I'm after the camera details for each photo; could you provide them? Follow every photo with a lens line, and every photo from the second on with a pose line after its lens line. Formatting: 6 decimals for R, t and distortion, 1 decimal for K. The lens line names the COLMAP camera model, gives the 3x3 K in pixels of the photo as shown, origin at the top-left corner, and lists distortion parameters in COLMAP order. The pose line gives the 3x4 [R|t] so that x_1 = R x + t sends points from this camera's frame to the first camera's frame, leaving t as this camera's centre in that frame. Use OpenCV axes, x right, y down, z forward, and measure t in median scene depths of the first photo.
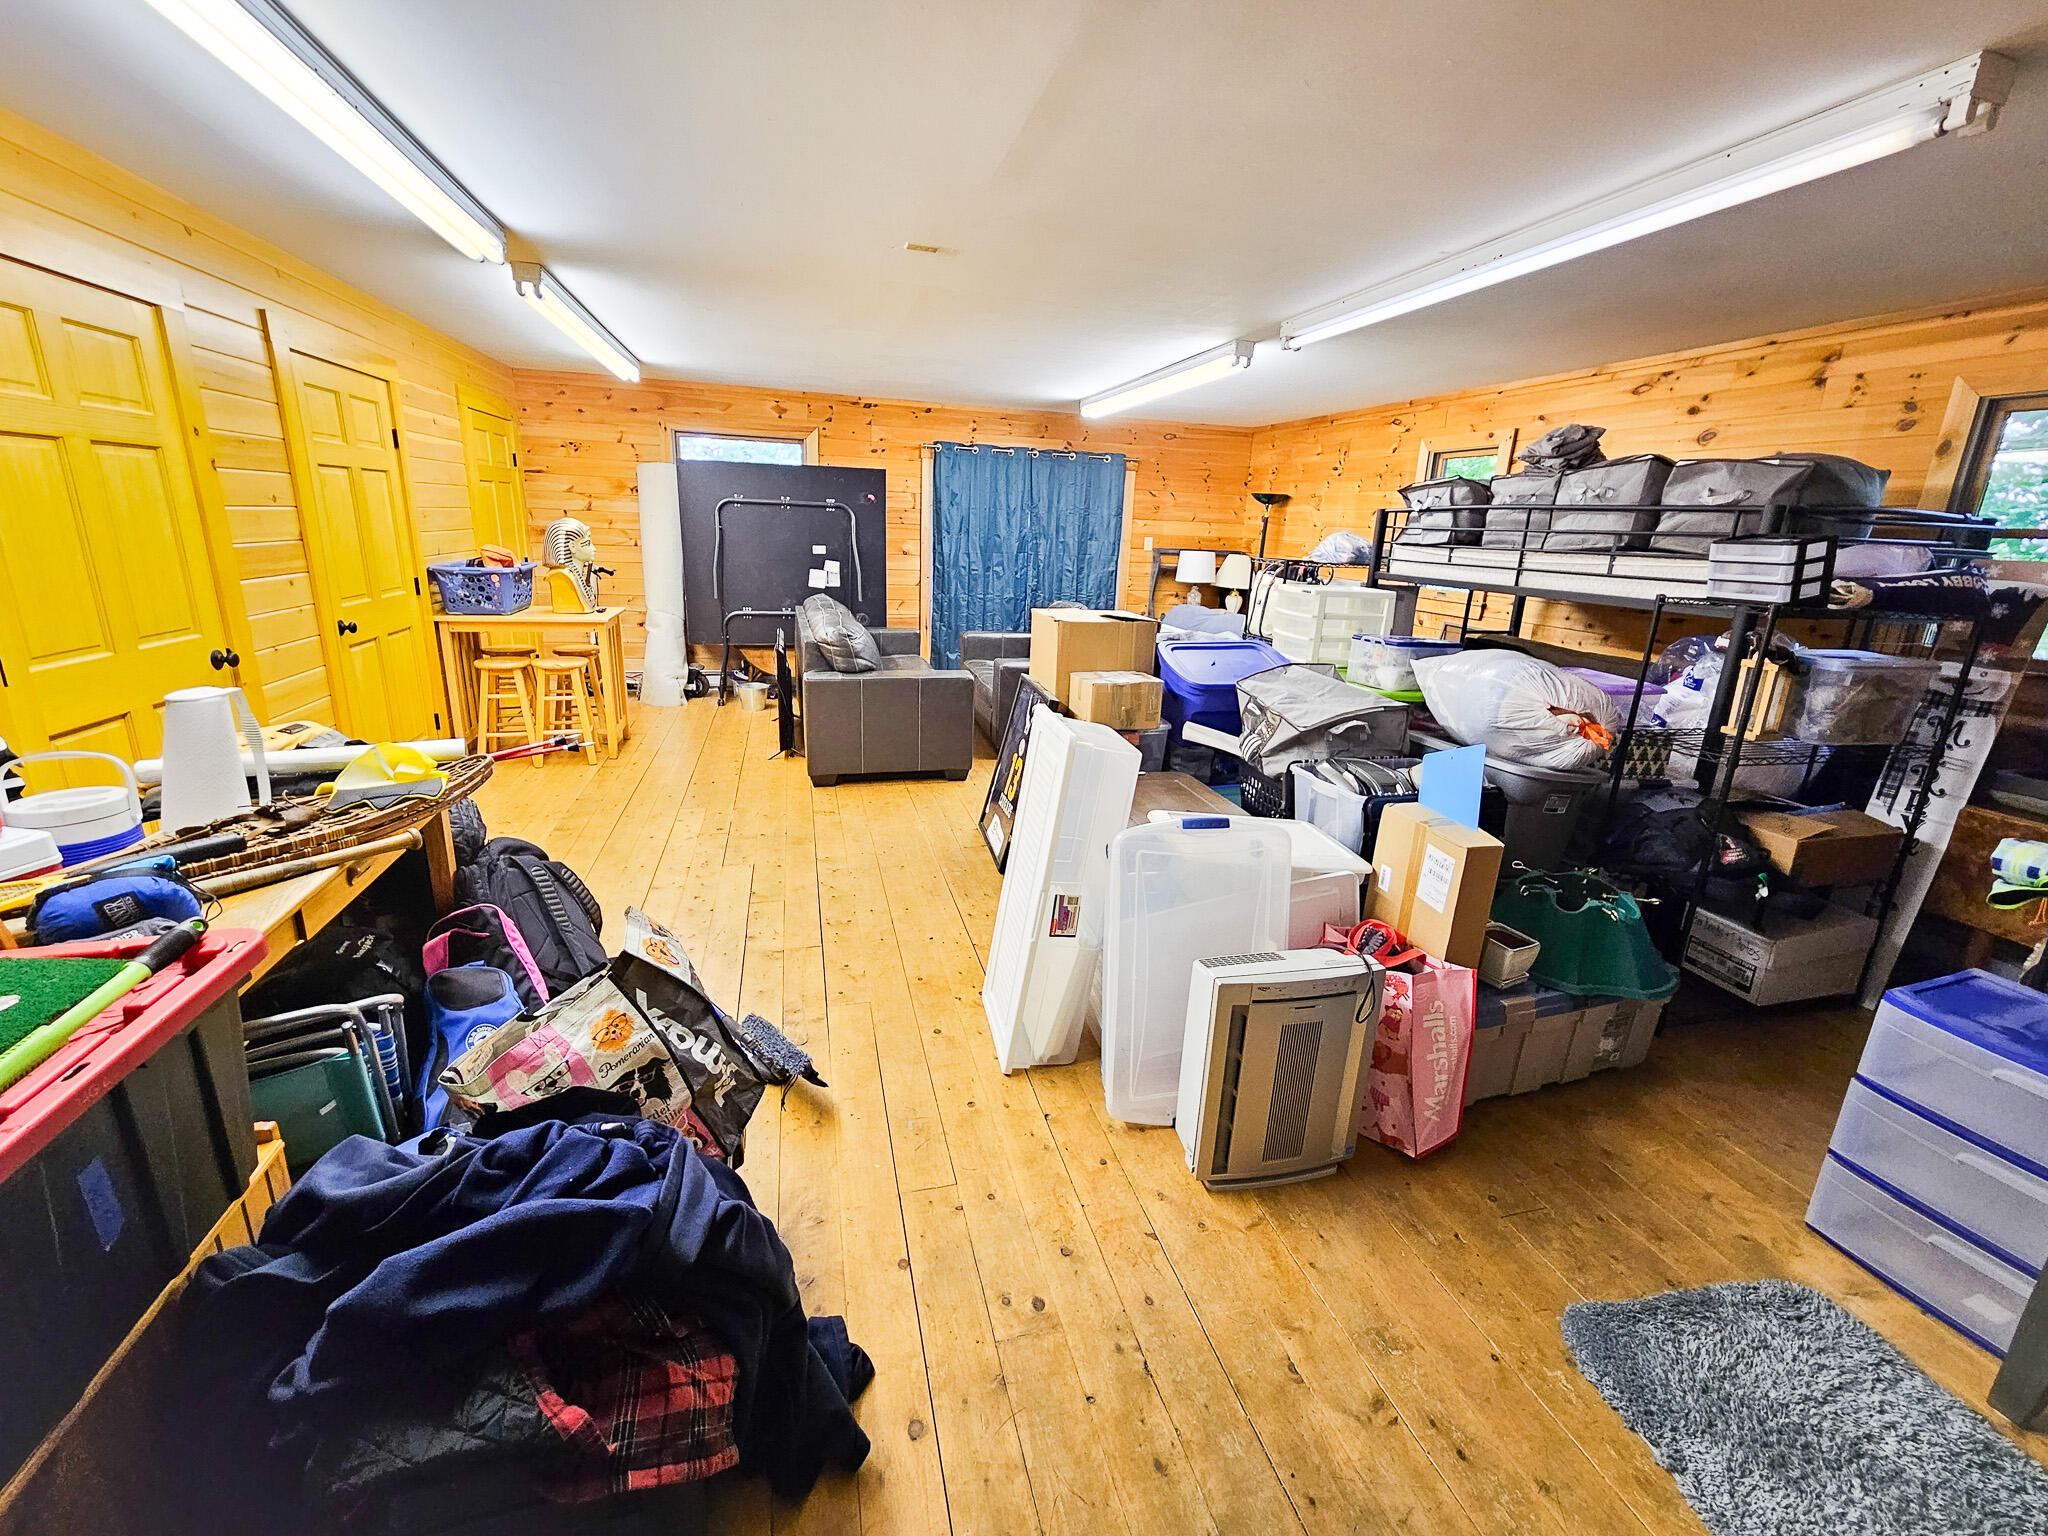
lens RADIAL K [[845.1, 0, 1036.6], [0, 845.1, 758.8], [0, 0, 1]] dist [0.000147, -0.000374]
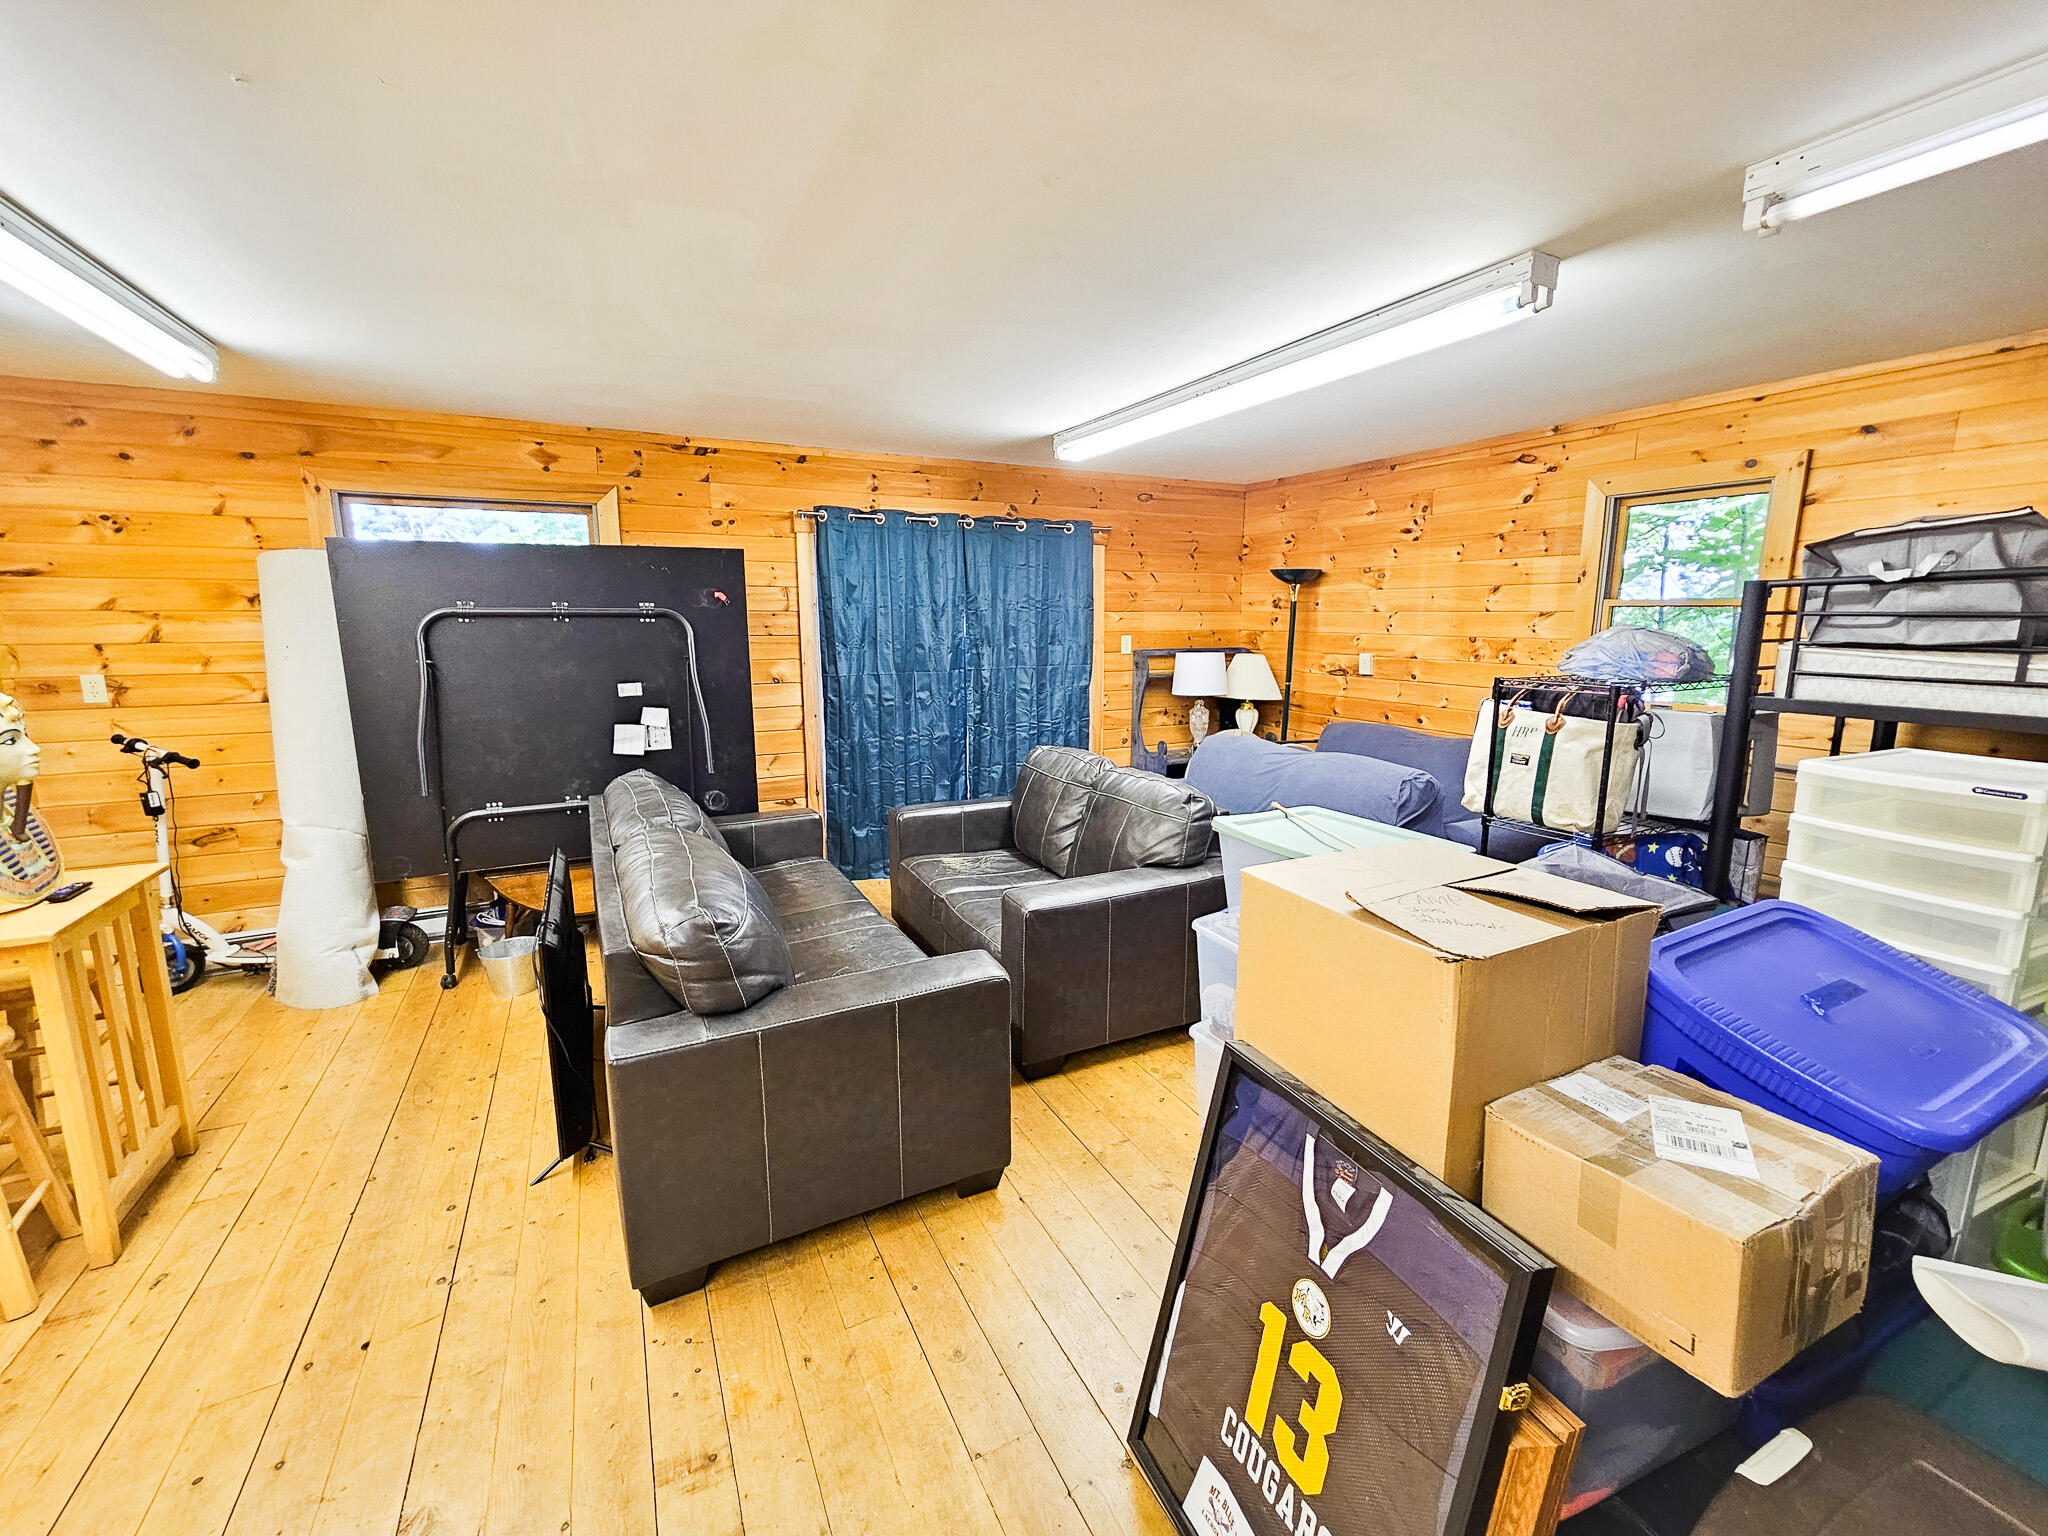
lens RADIAL K [[845.1, 0, 1036.6], [0, 845.1, 758.8], [0, 0, 1]] dist [0.000147, -0.000374]
pose [[0.978299, -0.076327, 0.192629, -0.094350], [0.094773, 0.991564, -0.088425, -0.115107], [-0.184254, 0.104762, 0.977280, 0.366935]]
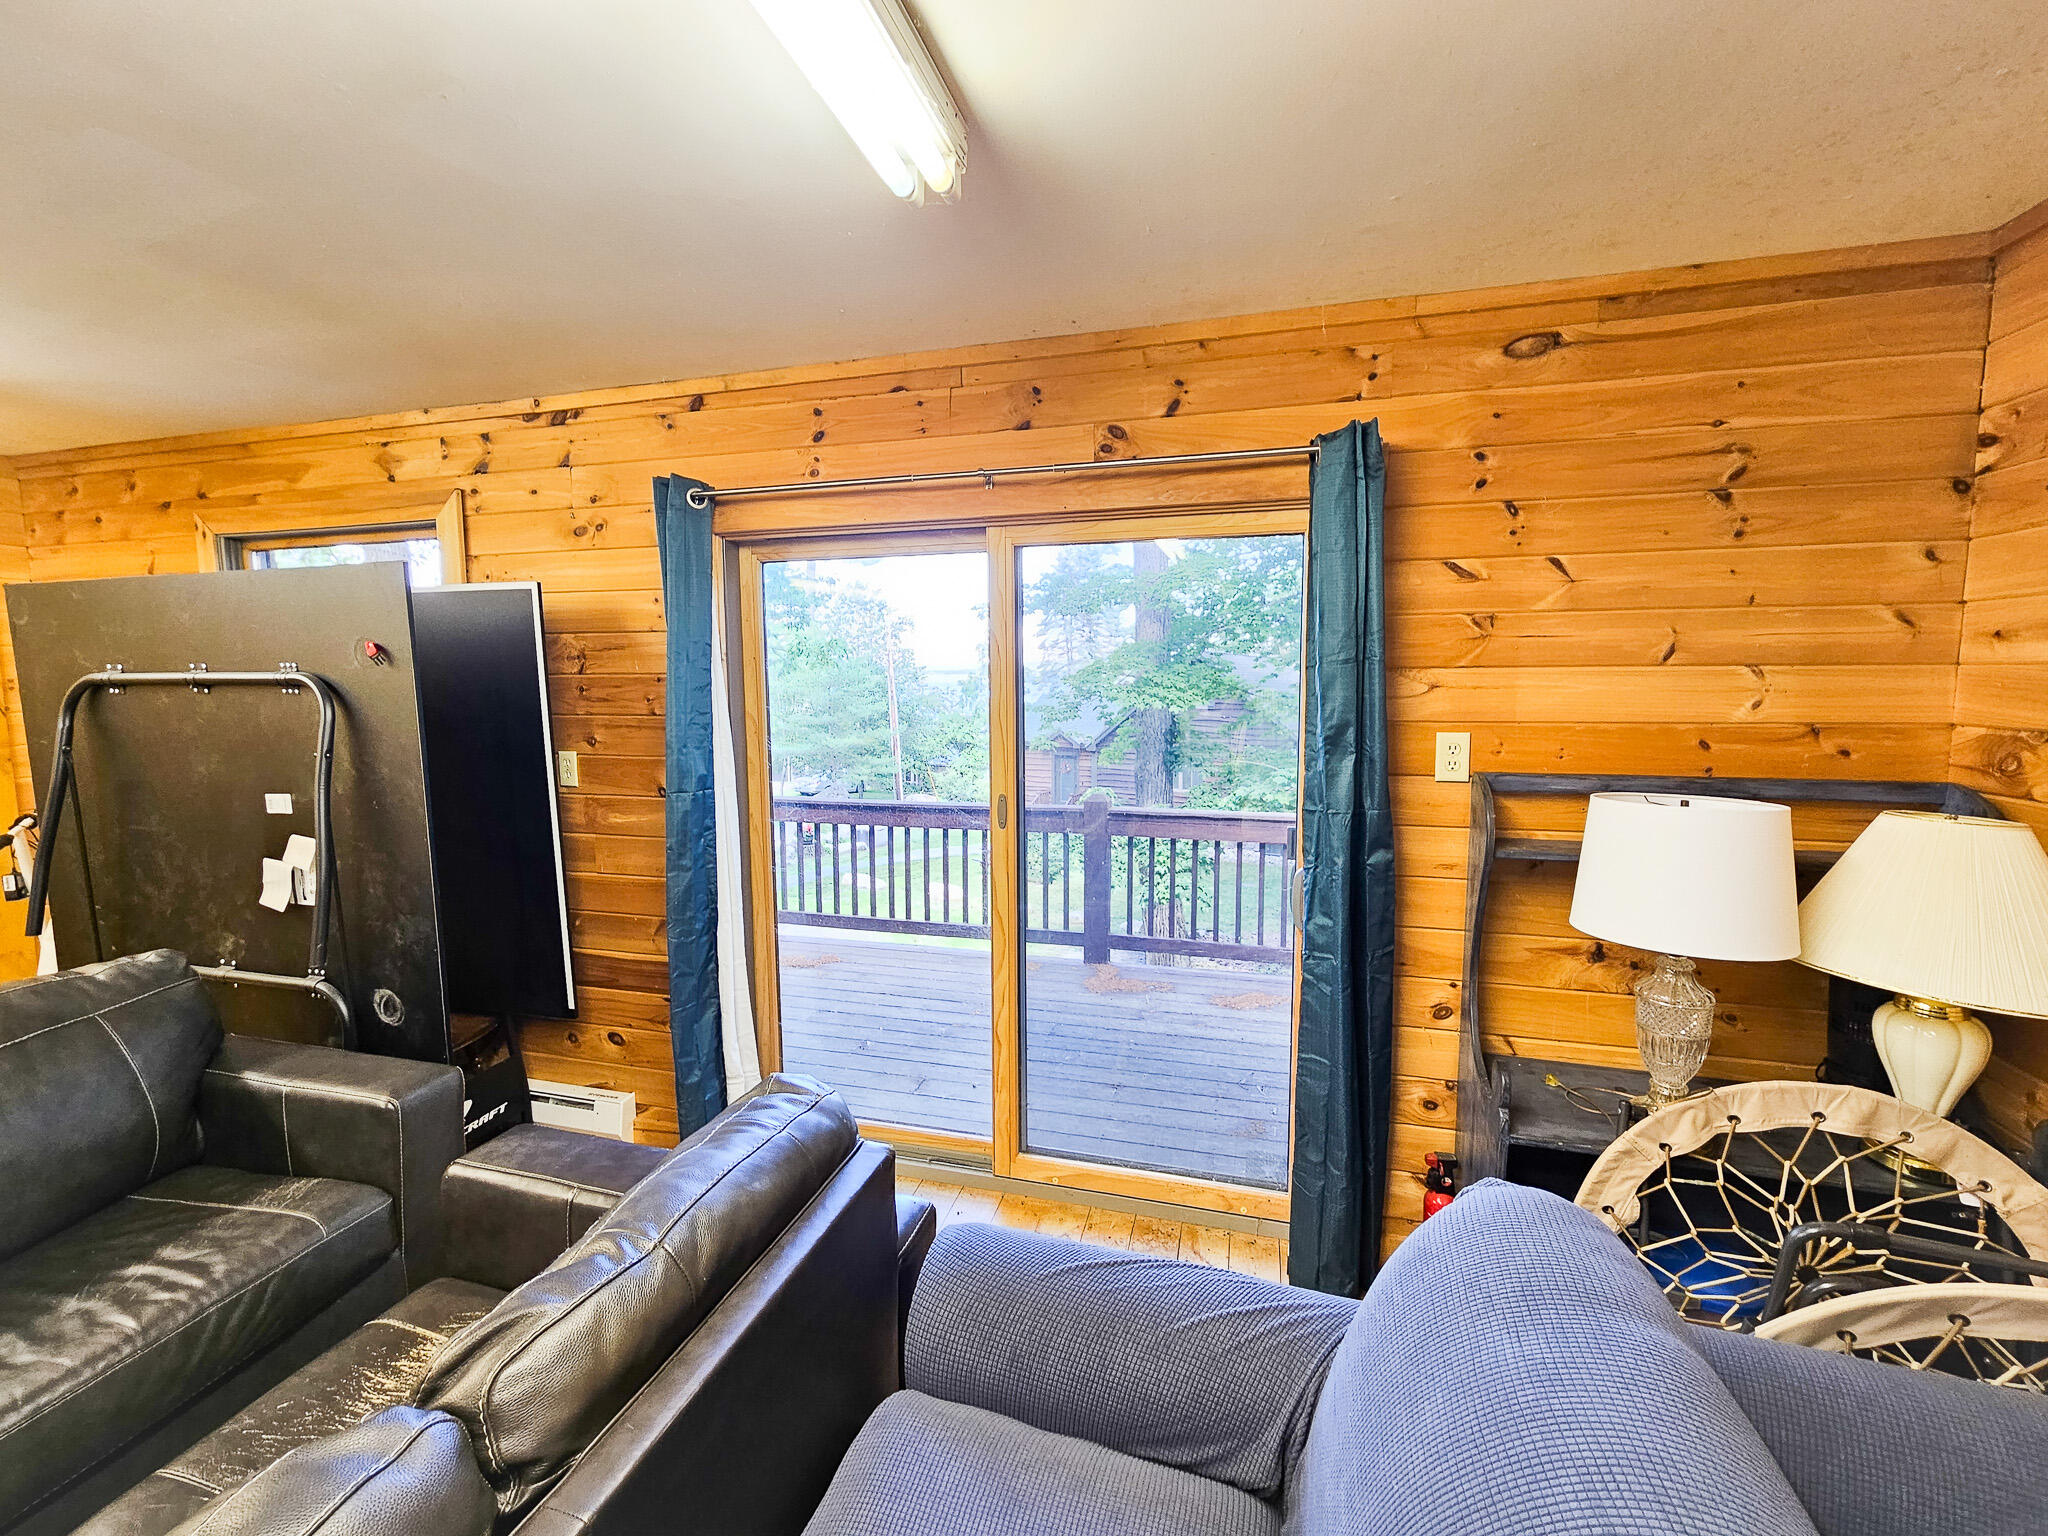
lens RADIAL K [[845.1, 0, 1036.6], [0, 845.1, 758.8], [0, 0, 1]] dist [0.000147, -0.000374]
pose [[0.857235, 0.001537, -0.514923, 0.173406], [-0.096626, 0.982712, -0.157929, -0.221562], [0.505778, 0.185137, 0.842563, 0.792896]]
